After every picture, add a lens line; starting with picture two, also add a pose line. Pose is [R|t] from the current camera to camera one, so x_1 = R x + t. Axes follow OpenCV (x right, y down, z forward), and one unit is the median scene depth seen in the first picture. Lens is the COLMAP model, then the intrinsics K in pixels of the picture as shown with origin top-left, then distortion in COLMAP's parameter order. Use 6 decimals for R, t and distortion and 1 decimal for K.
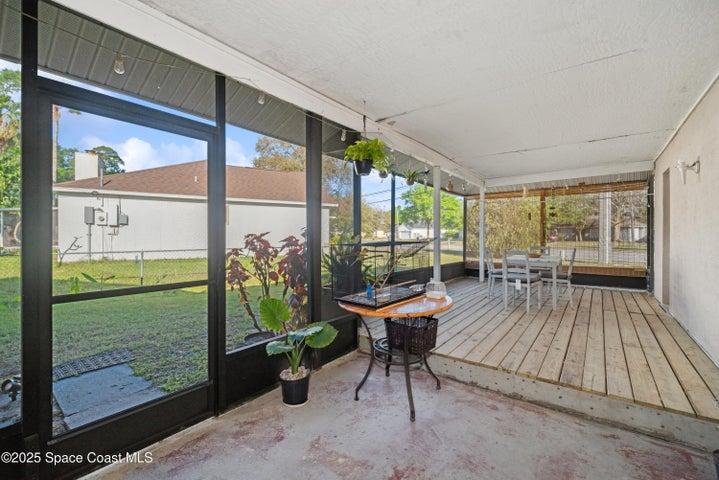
lens RADIAL K [[289.7, 0, 359.0], [0, 289.7, 239.9], [0, 0, 1]] dist [-0.000156, -0.000025]
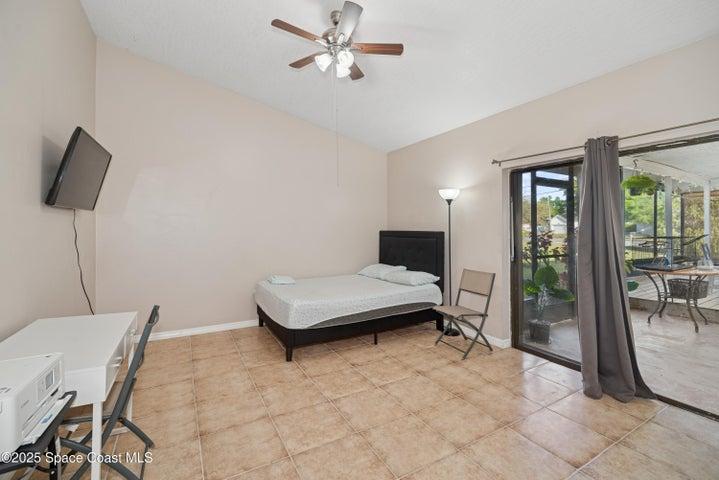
lens RADIAL K [[313.9, 0, 361.0], [0, 313.9, 234.9], [0, 0, 1]] dist [-0.001172, -0.000108]
pose [[0.938566, -0.000767, -0.345098, -0.791736], [0.001411, 0.999998, 0.001617, -0.007125], [0.345096, -0.002005, 0.938565, -1.139313]]
